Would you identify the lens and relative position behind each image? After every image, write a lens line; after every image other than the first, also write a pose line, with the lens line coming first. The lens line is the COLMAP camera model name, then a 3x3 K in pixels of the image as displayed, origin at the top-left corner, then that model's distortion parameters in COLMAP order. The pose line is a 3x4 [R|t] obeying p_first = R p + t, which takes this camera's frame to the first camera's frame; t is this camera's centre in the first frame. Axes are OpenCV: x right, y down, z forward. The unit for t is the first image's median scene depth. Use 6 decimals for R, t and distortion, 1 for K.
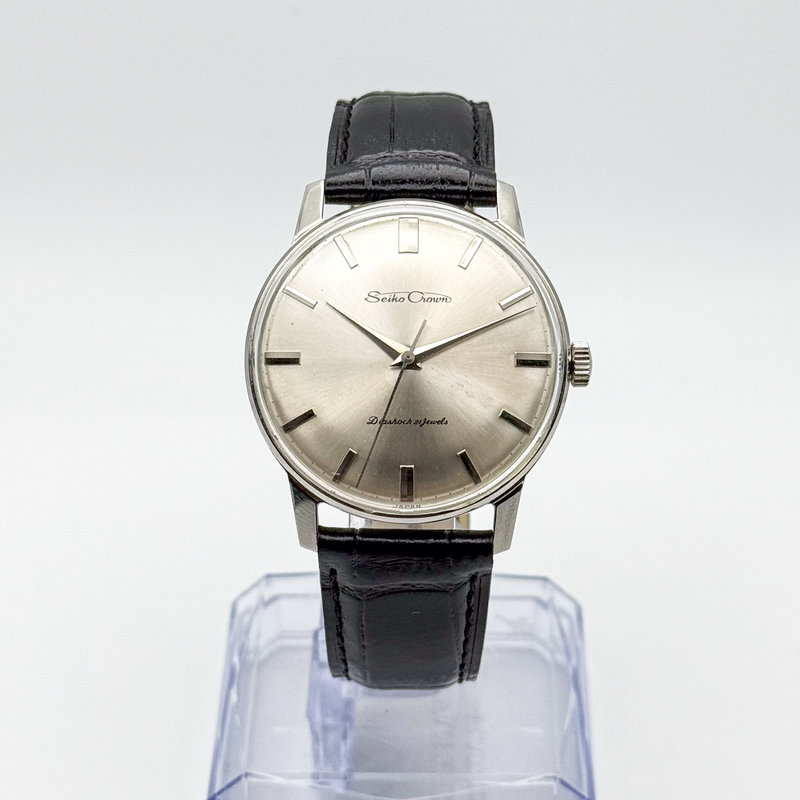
lens RADIAL K [[2259.5, 0, 348.8], [0, 2259.5, 443.7], [0, 0, 1]] dist [0.088340, -0.014204]
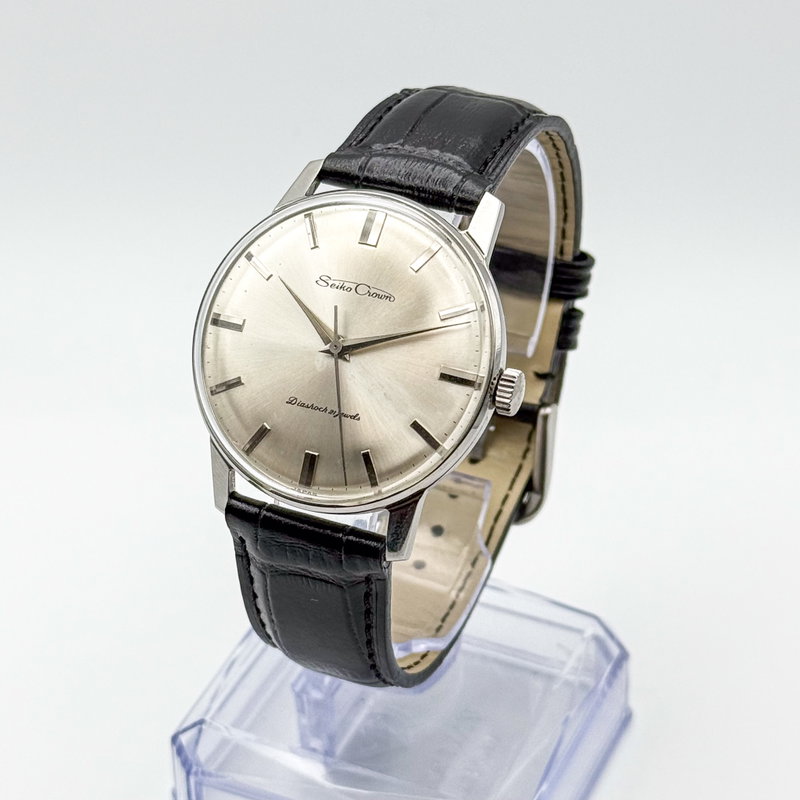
lens RADIAL K [[2259.5, 0, 348.8], [0, 2259.5, 443.7], [0, 0, 1]] dist [0.088340, -0.014204]
pose [[0.918587, 0.223847, -0.325716, 0.361151], [-0.220507, 0.974221, 0.047654, -0.044627], [0.327987, 0.028048, 0.944266, 0.060147]]
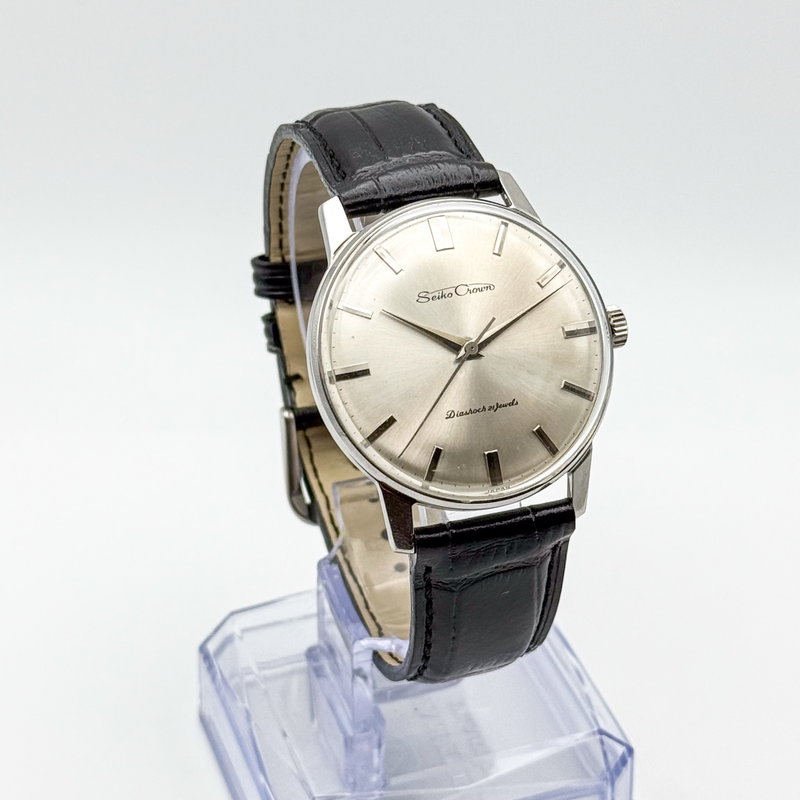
lens RADIAL K [[2259.5, 0, 348.8], [0, 2259.5, 443.7], [0, 0, 1]] dist [0.088340, -0.014204]
pose [[0.941449, -0.192070, 0.277098, -0.317007], [0.198789, 0.980034, 0.003918, -0.010426], [-0.272318, 0.051396, 0.960834, 0.024704]]
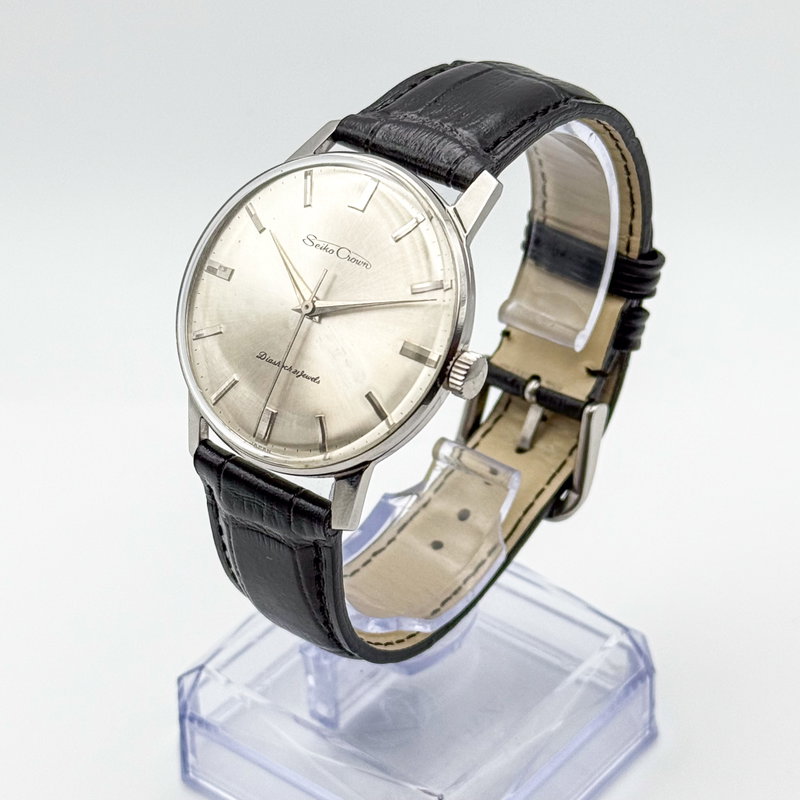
lens RADIAL K [[2259.5, 0, 348.8], [0, 2259.5, 443.7], [0, 0, 1]] dist [0.088340, -0.014204]
pose [[0.793008, 0.347000, -0.500729, 0.549894], [-0.338031, 0.934422, 0.112203, -0.098105], [0.506827, 0.080284, 0.858301, 0.161850]]
